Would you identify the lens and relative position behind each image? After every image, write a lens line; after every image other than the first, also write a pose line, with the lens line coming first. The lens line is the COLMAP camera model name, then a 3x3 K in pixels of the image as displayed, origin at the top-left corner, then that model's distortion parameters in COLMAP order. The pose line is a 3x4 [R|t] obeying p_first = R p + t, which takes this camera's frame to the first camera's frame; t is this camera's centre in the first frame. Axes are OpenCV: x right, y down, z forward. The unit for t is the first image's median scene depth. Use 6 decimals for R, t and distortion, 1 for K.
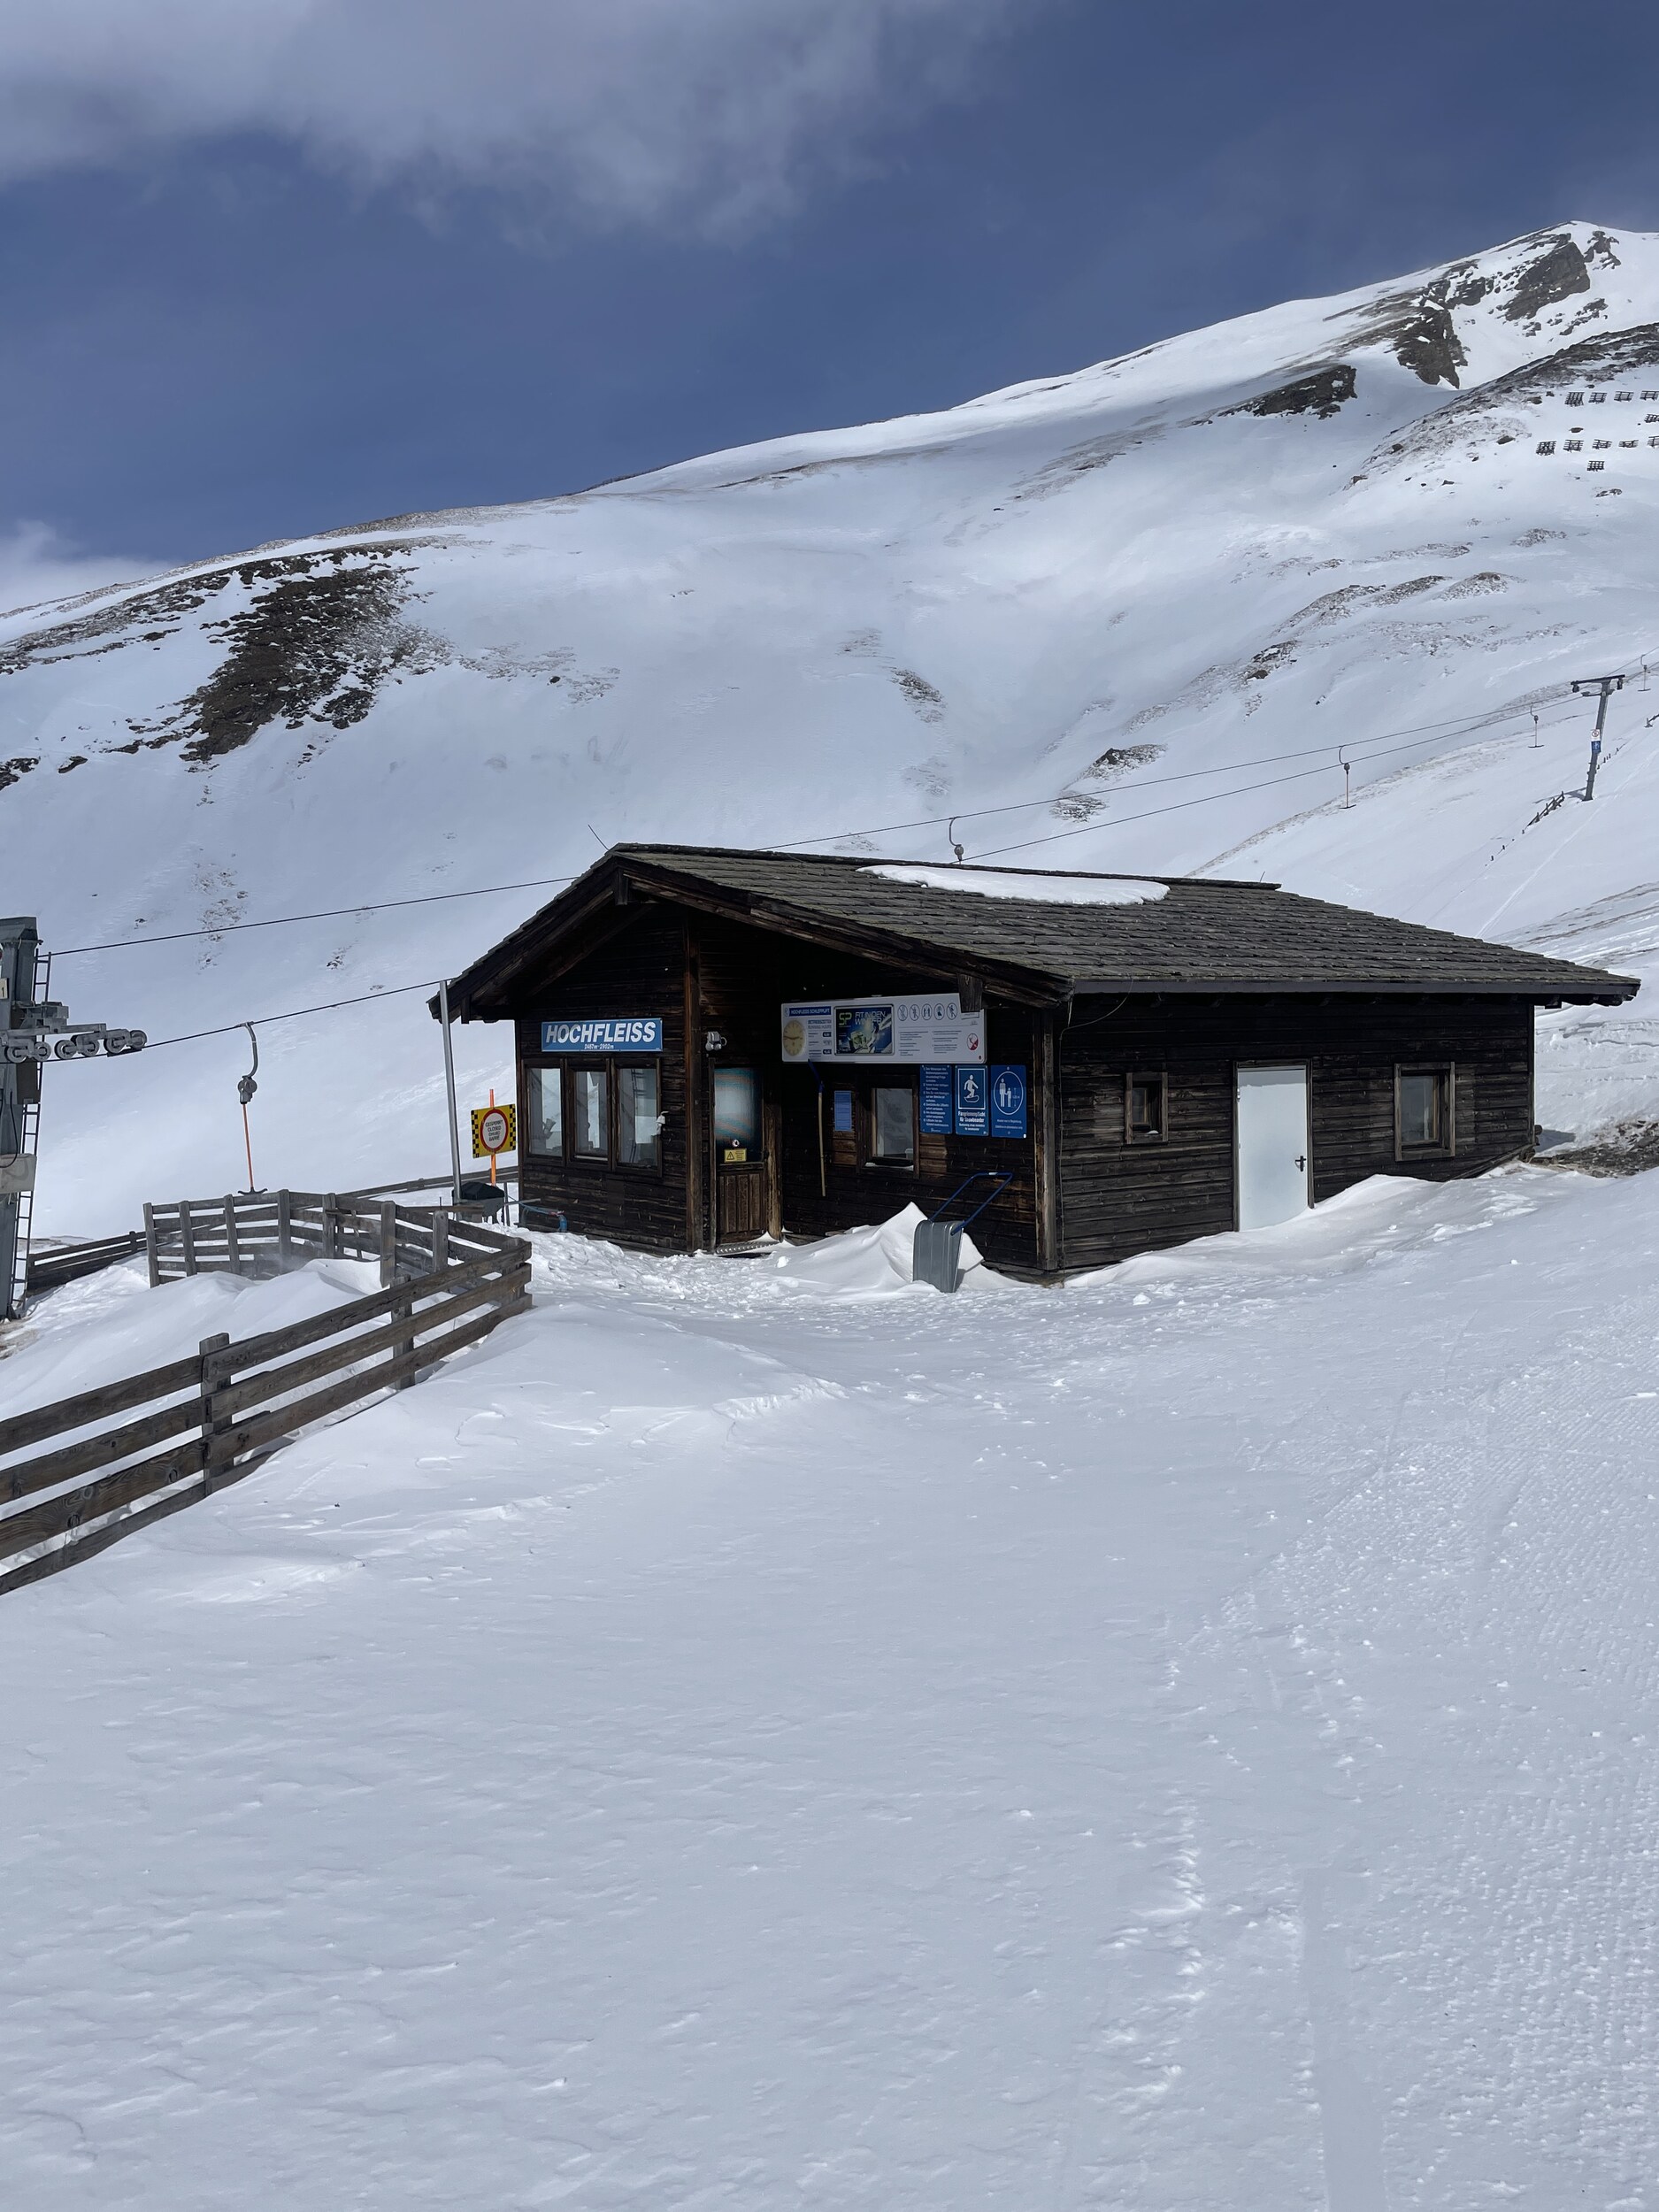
lens RADIAL K [[1639.5, 0, 829.5], [0, 1639.5, 1106.0], [0, 0, 1]] dist [0.054601, -0.000133]
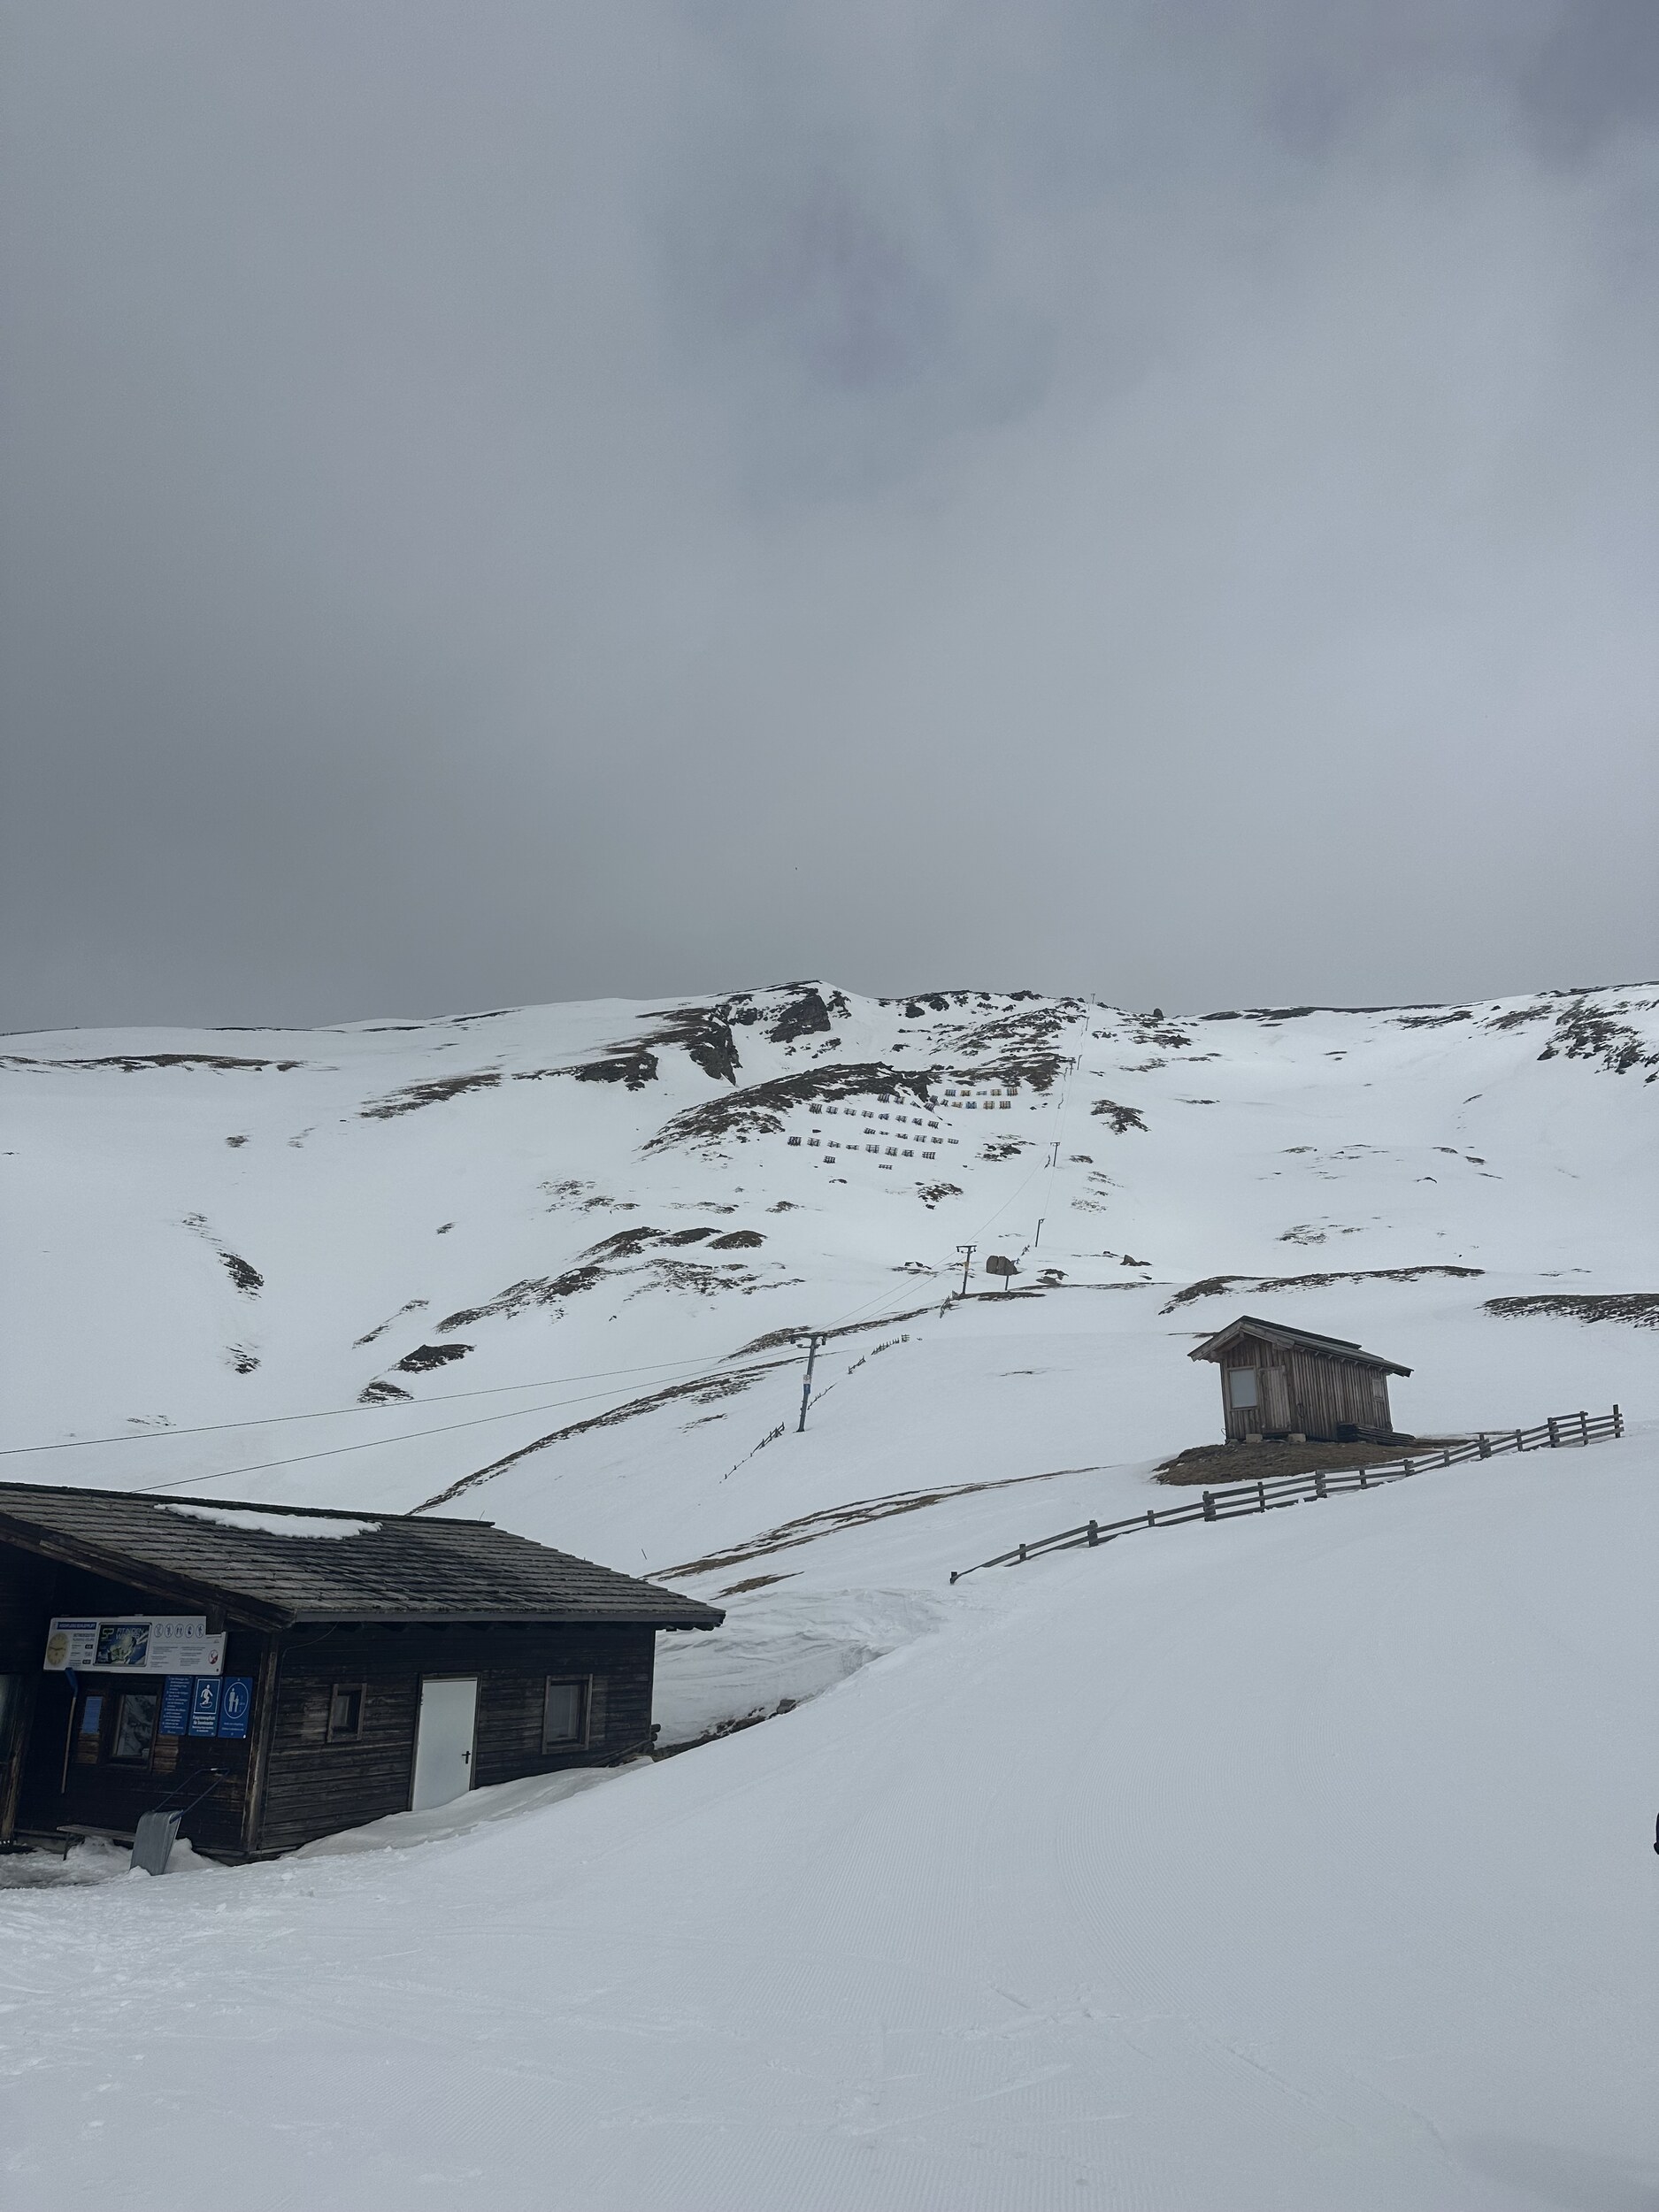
lens RADIAL K [[1557.1, 0, 829.5], [0, 1557.1, 1106.0], [0, 0, 1]] dist [0.129863, -0.180849]
pose [[0.913340, 0.150644, 0.378306, -0.007500], [-0.008925, 0.936233, -0.351267, -0.009201], [-0.407099, 0.317450, 0.856444, -0.368193]]
